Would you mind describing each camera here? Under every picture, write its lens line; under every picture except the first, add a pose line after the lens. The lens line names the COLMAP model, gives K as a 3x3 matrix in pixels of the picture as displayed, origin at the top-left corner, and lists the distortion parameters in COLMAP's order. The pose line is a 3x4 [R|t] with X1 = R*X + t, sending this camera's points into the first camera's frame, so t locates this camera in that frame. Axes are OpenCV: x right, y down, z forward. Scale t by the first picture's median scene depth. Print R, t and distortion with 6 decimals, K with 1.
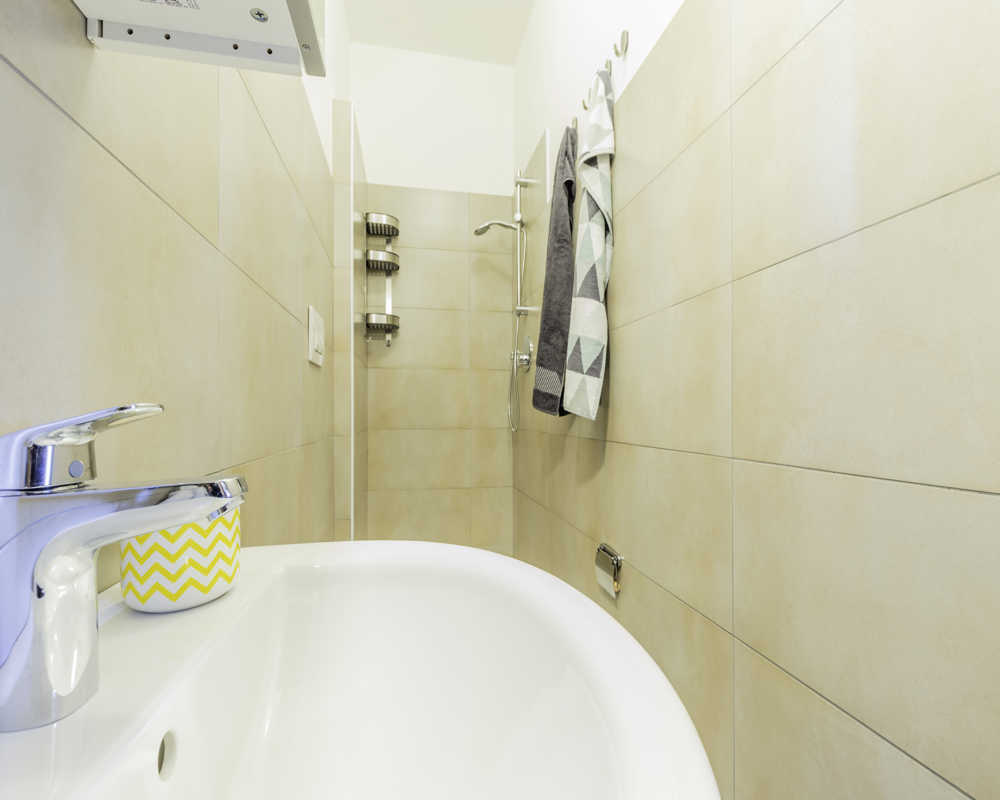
lens RADIAL K [[454.6, 0, 506.0], [0, 454.6, 410.5], [0, 0, 1]] dist [0.000475, -0.000921]
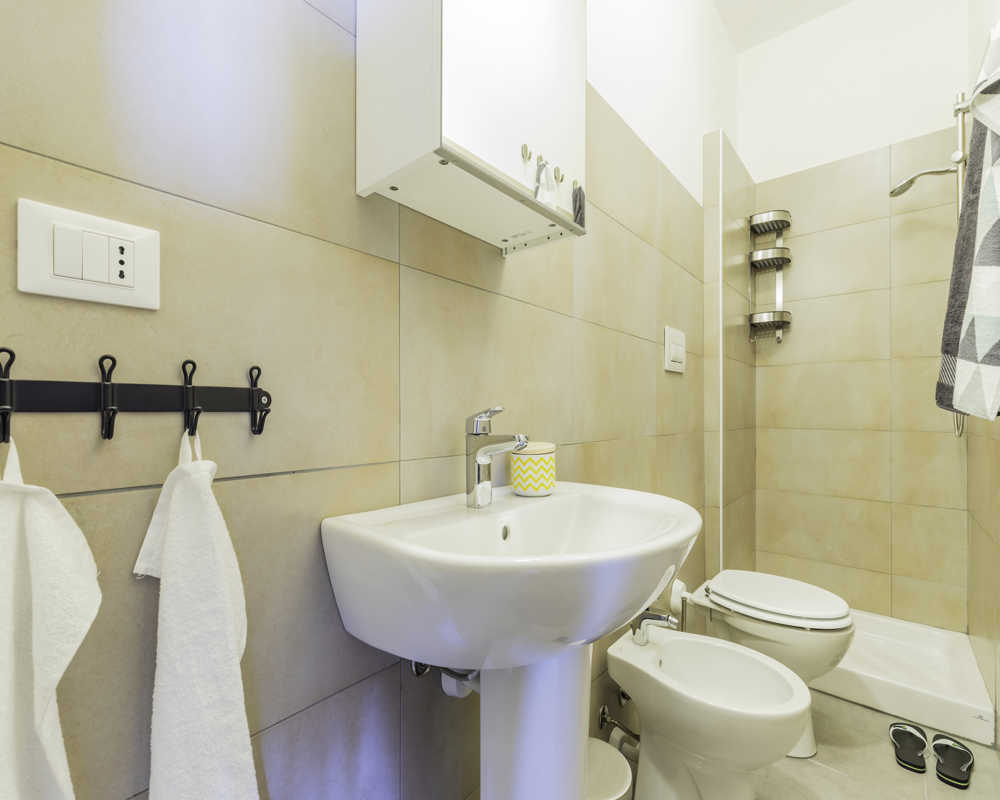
lens RADIAL K [[454.6, 0, 495.9], [0, 454.6, 409.0], [0, 0, 1]] dist [0.000475, -0.000921]
pose [[0.611789, -0.000943, -0.791020, 0.272682], [0.000952, 0.999999, -0.000456, -0.000156], [0.791020, -0.000475, 0.611790, -0.144377]]
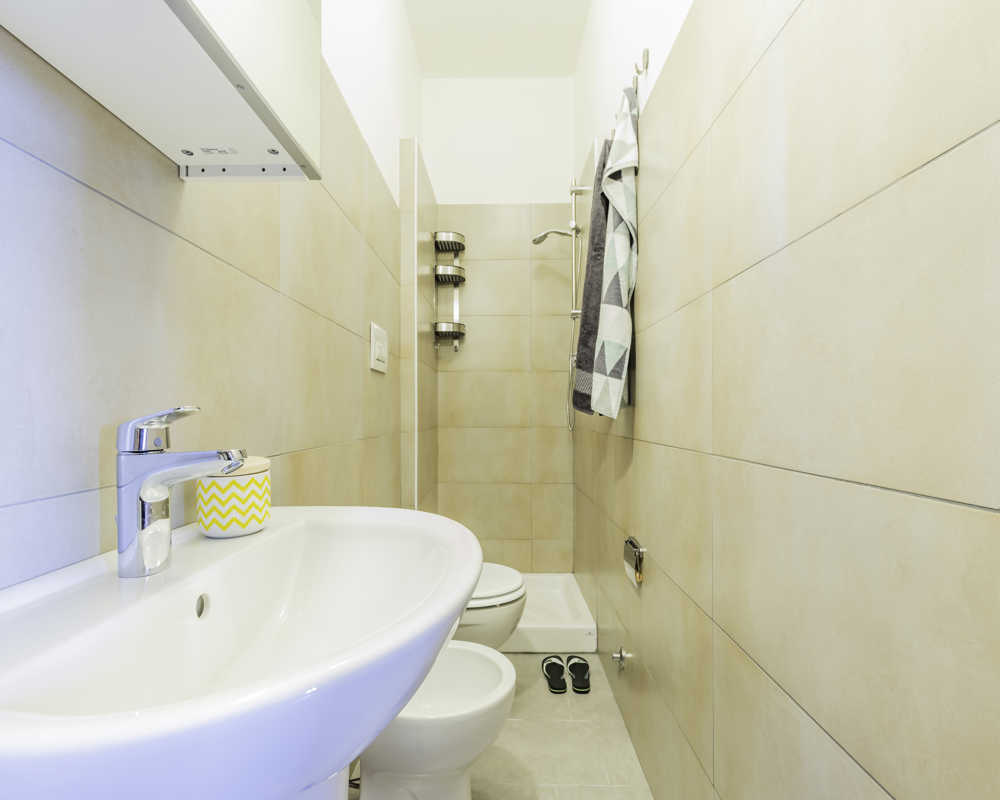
lens RADIAL K [[454.6, 0, 501.2], [0, 454.6, 408.8], [0, 0, 1]] dist [0.000475, -0.000921]
pose [[0.978367, -0.001025, -0.206874, 0.143401], [0.000409, 0.999995, -0.003020, 0.000366], [0.206876, 0.002870, 0.978363, -0.092369]]
